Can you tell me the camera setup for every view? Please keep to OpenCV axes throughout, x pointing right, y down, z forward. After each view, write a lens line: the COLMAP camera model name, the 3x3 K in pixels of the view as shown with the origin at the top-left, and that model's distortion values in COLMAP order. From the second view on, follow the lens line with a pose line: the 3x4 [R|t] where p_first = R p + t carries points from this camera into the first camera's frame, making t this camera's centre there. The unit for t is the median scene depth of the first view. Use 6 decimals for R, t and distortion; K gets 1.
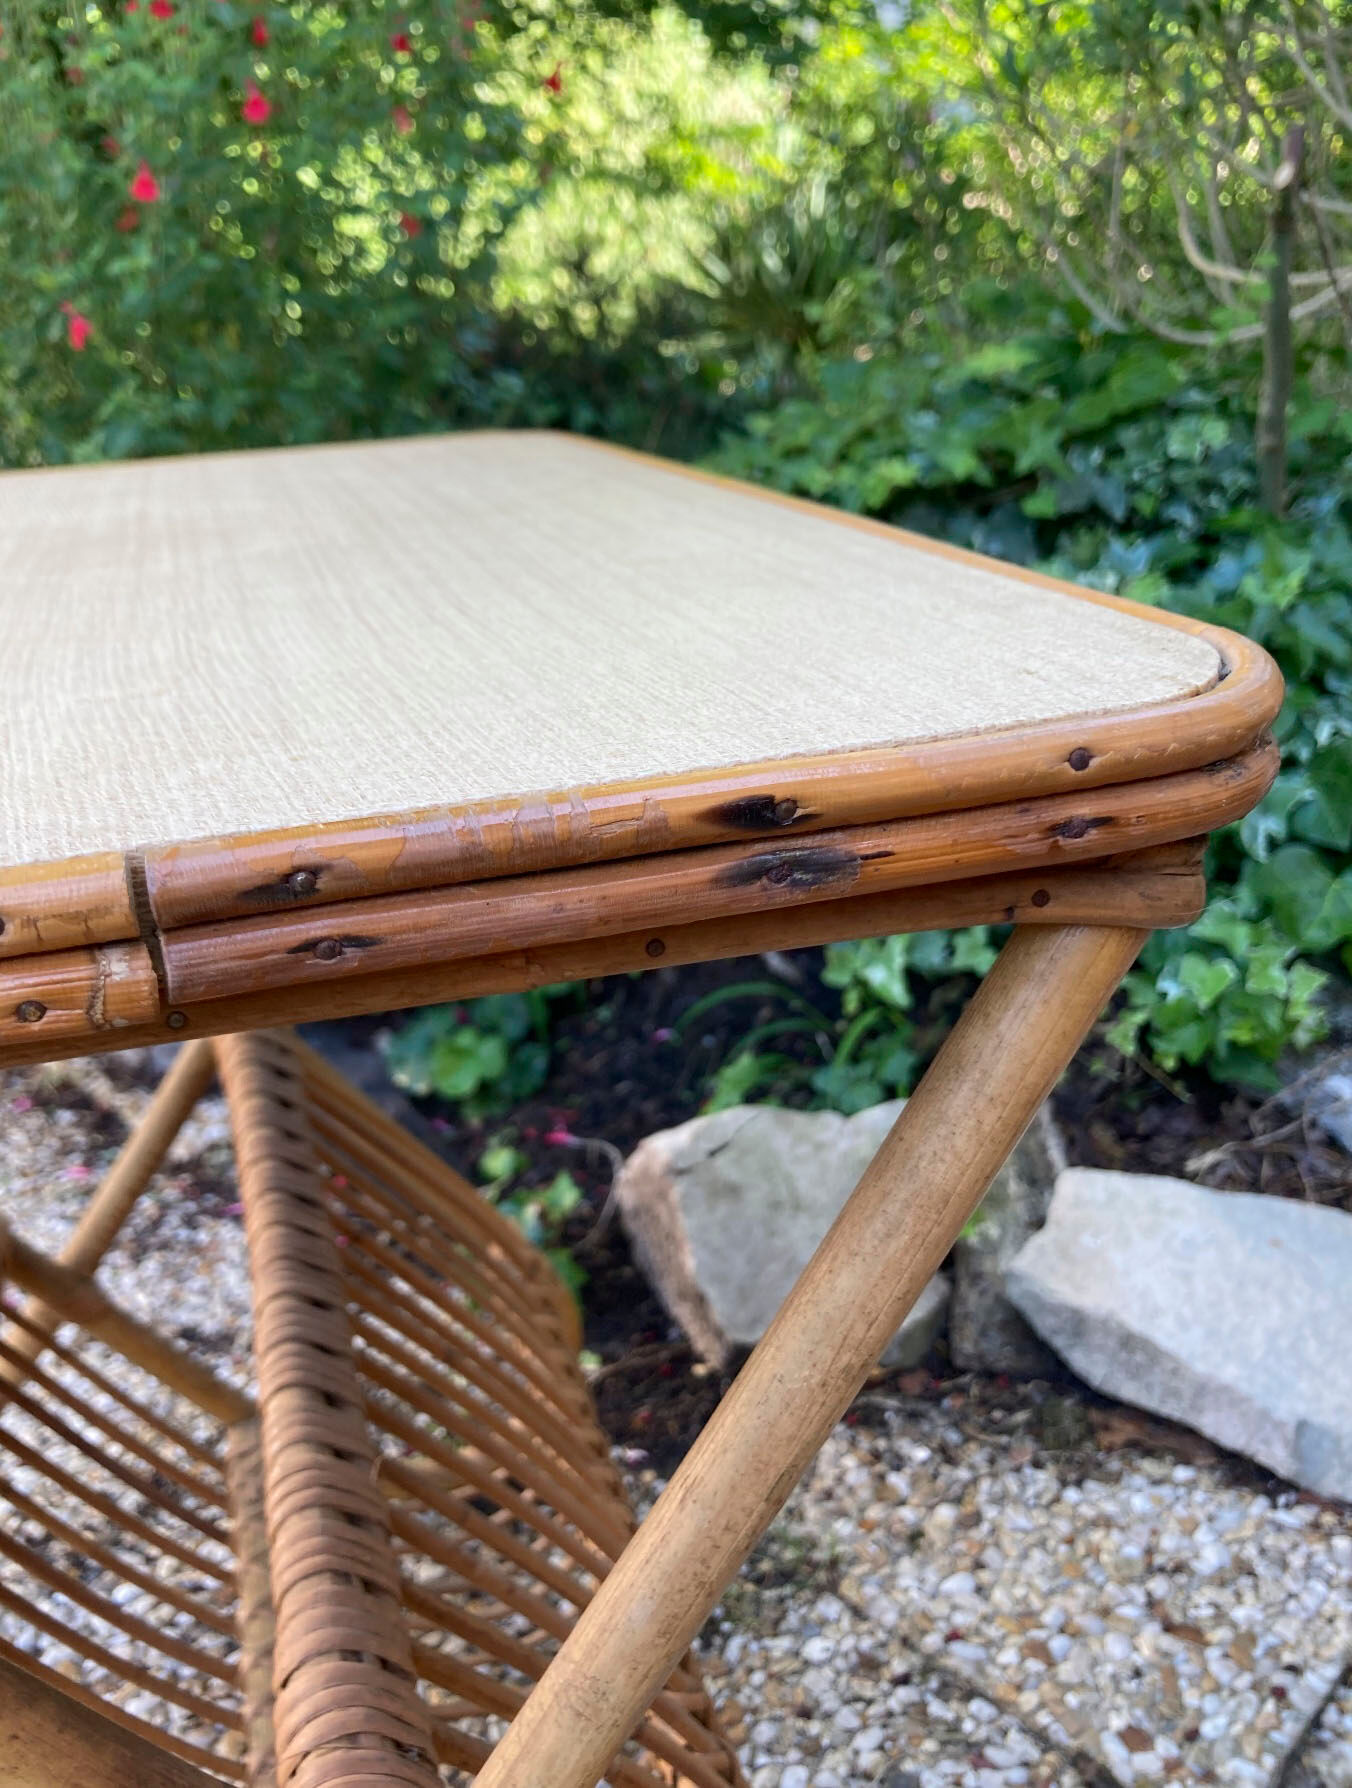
lens RADIAL K [[1544.2, 0, 665.3], [0, 1544.2, 857.7], [0, 0, 1]] dist [0.012590, -0.016294]
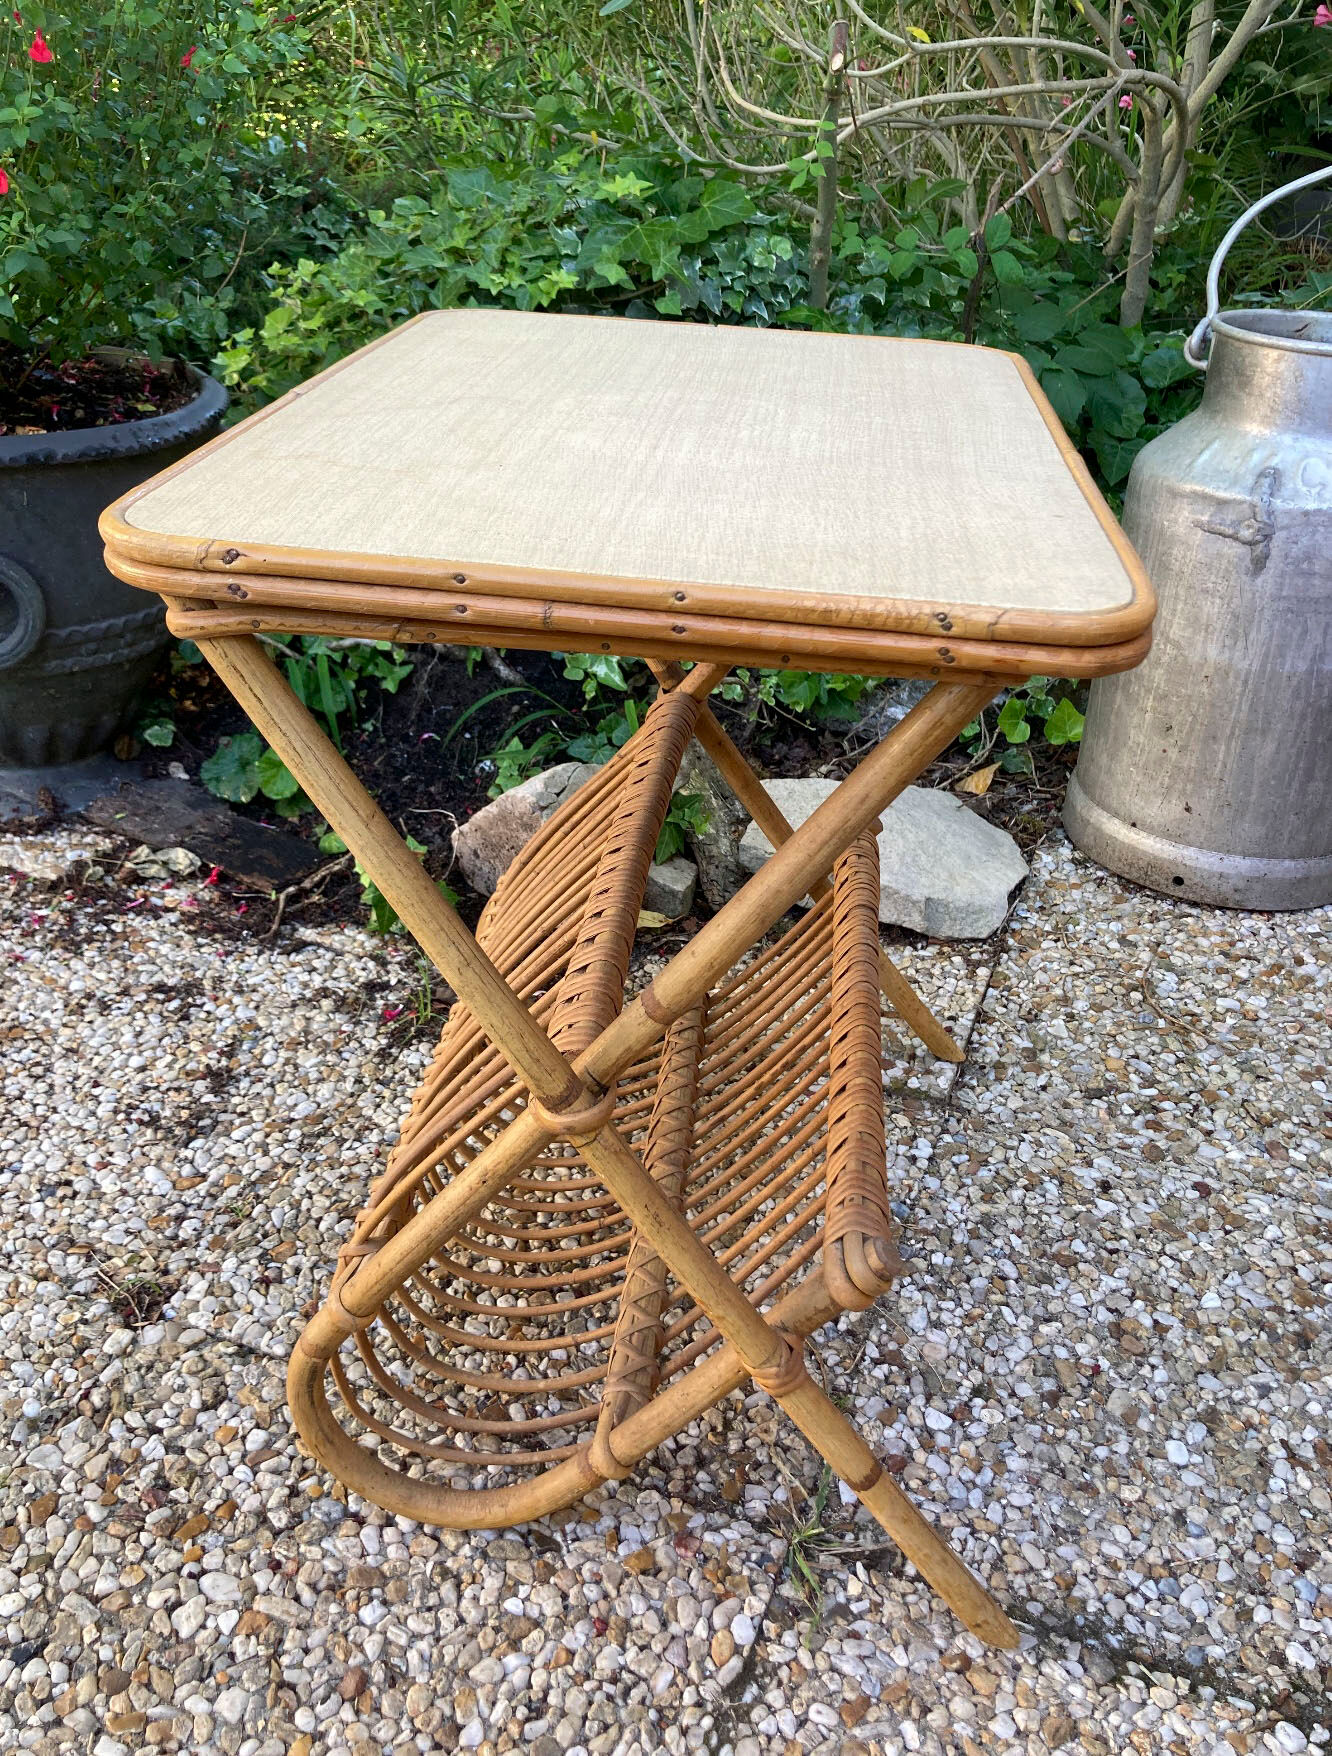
lens RADIAL K [[1516.6, 0, 655.8], [0, 1516.6, 863.2], [0, 0, 1]] dist [0.012590, -0.016294]
pose [[0.923053, -0.142379, 0.357353, -0.333139], [0.078701, 0.979228, 0.186864, -0.002430], [-0.376536, -0.144361, 0.915085, -0.289415]]
